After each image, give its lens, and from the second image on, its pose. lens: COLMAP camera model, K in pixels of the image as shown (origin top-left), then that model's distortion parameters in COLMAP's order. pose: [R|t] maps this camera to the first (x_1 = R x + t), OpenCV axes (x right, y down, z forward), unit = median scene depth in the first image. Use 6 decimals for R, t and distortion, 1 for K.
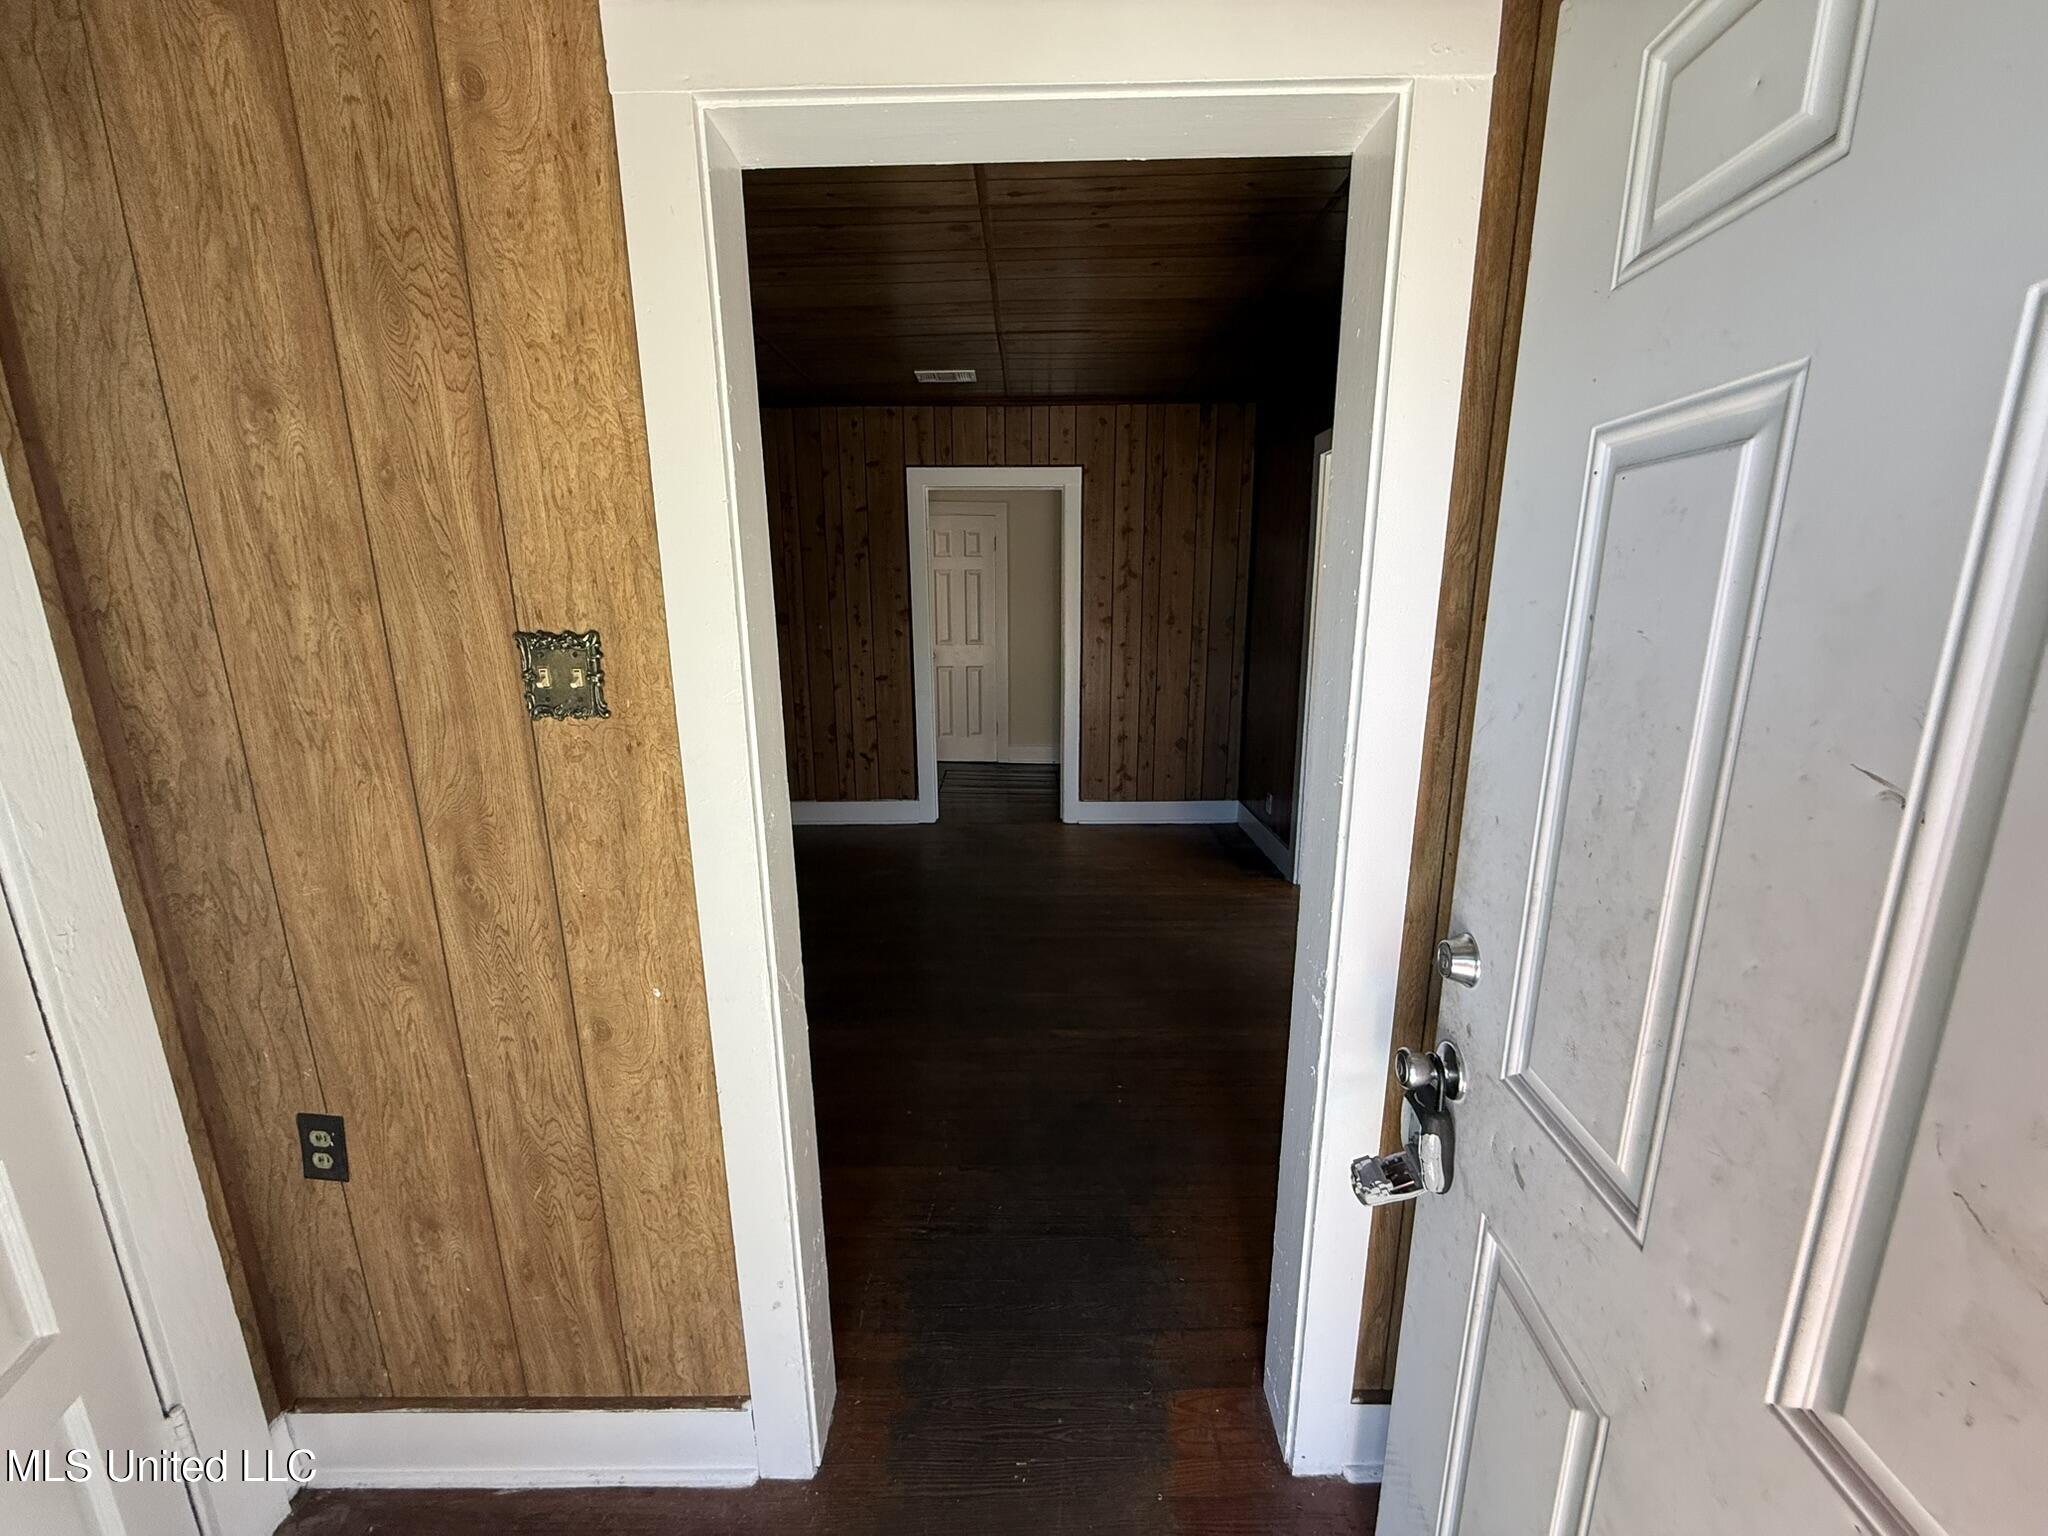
lens RADIAL K [[813.4, 0, 1017.1], [0, 813.4, 770.7], [0, 0, 1]] dist [0.000353, 0.000563]
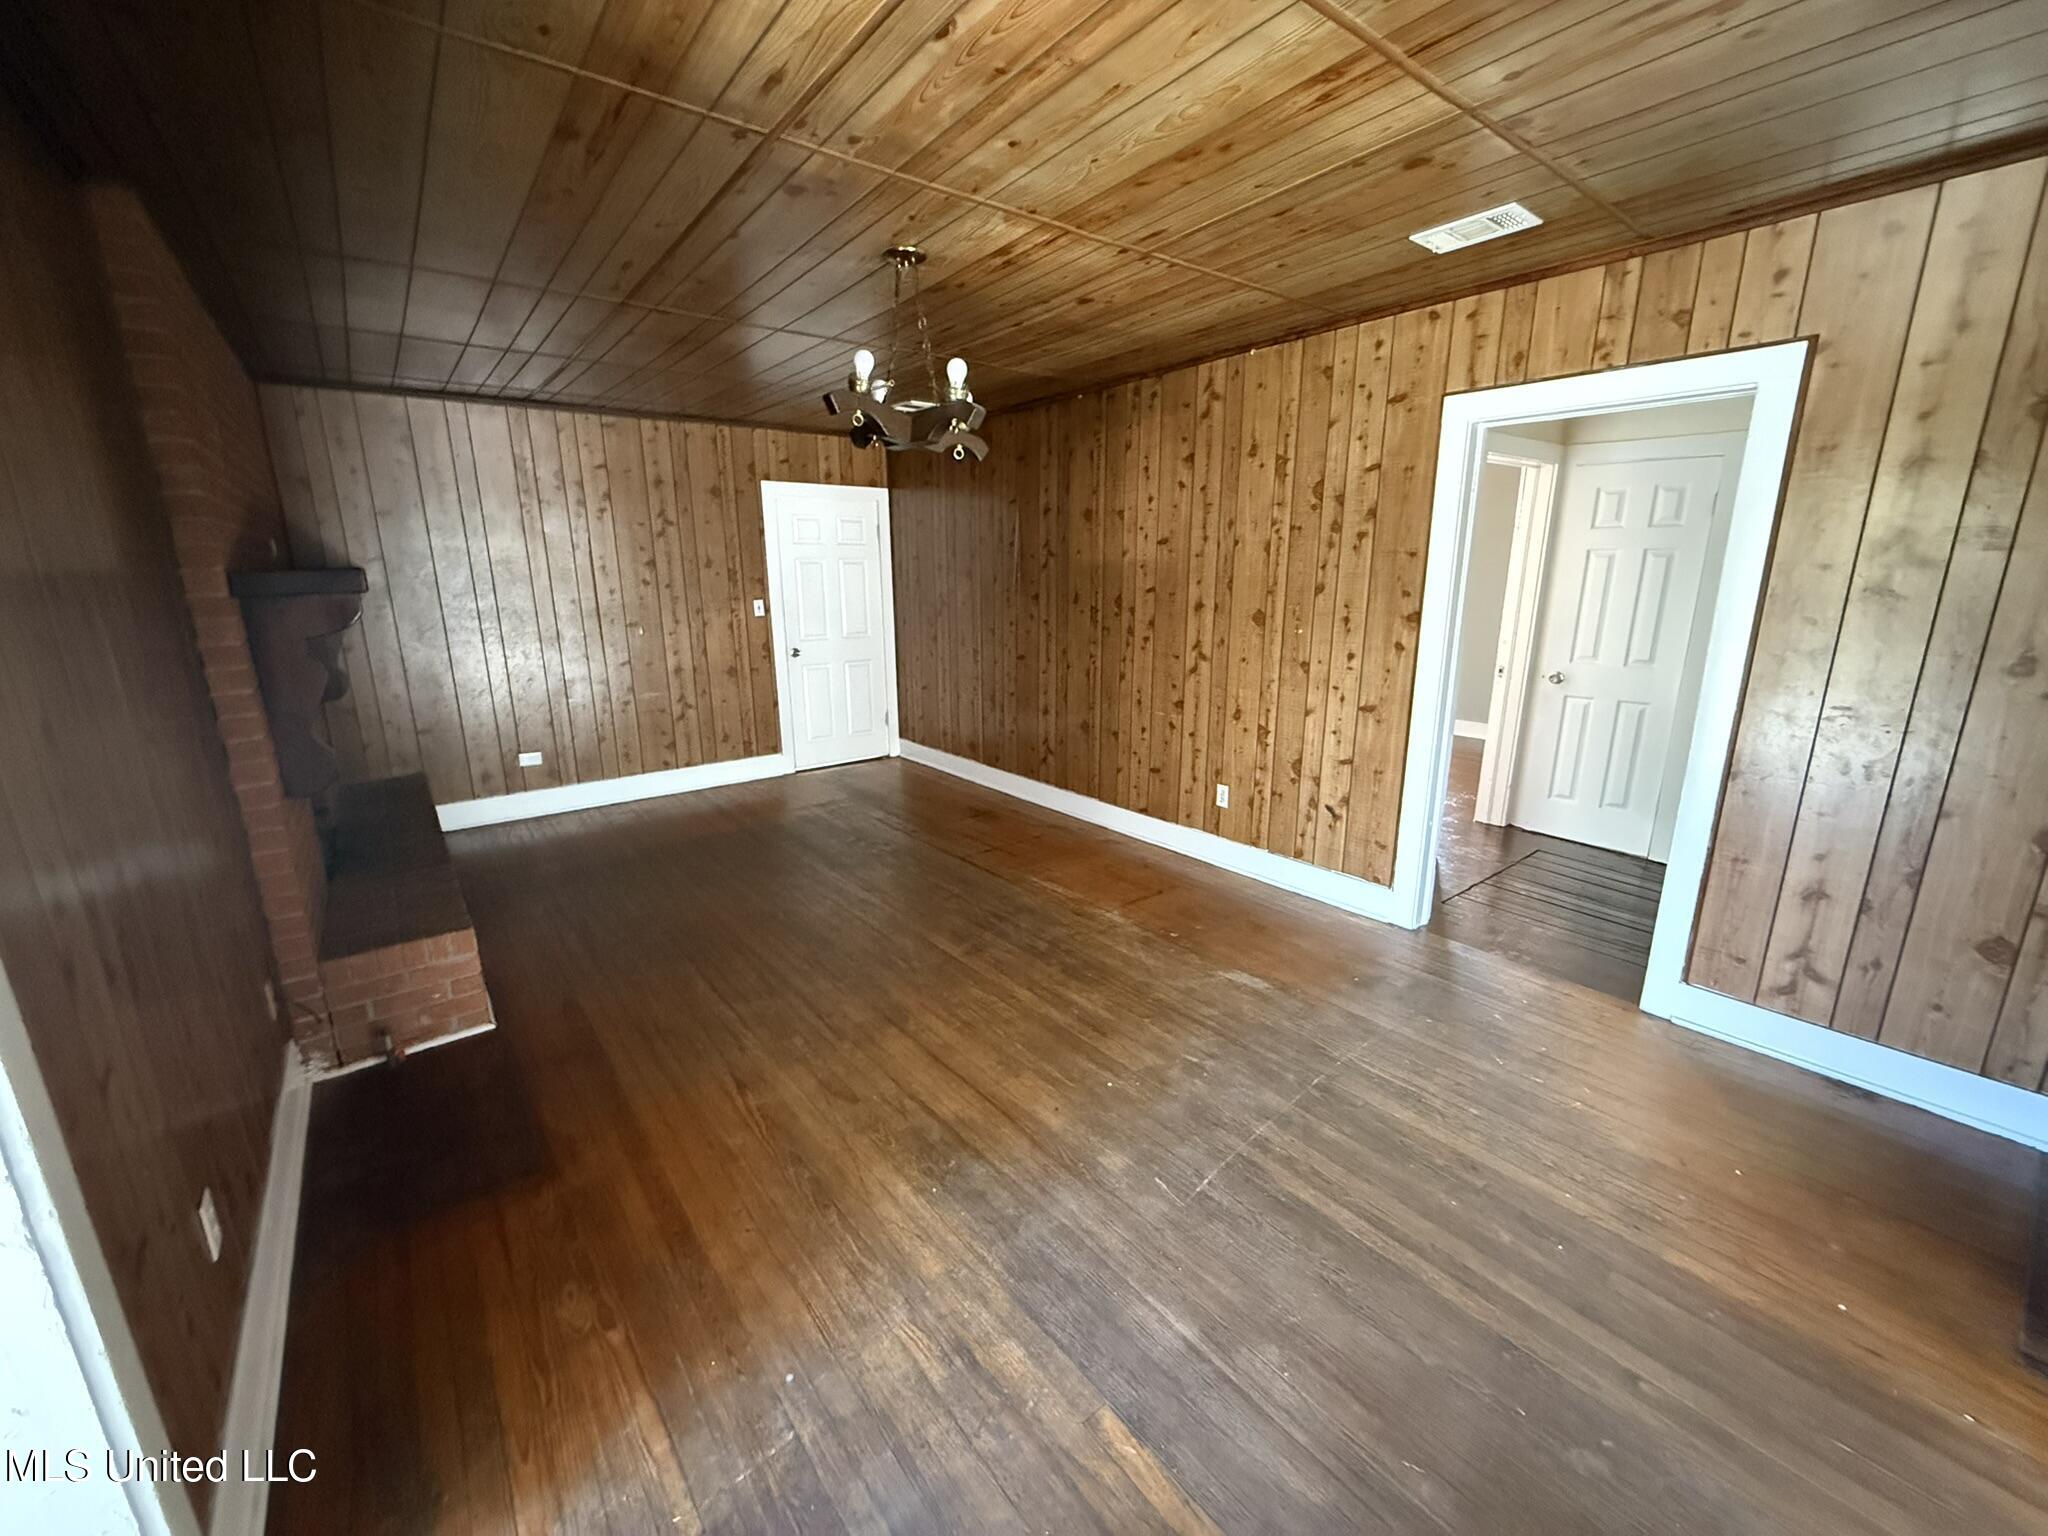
lens RADIAL K [[813.4, 0, 1024.8], [0, 813.4, 767.6], [0, 0, 1]] dist [0.000353, 0.000563]
pose [[0.623028, 0.189186, -0.758976, 0.193836], [-0.170759, 0.979803, 0.104057, -0.086506], [0.763333, 0.064772, 0.642750, 0.323162]]
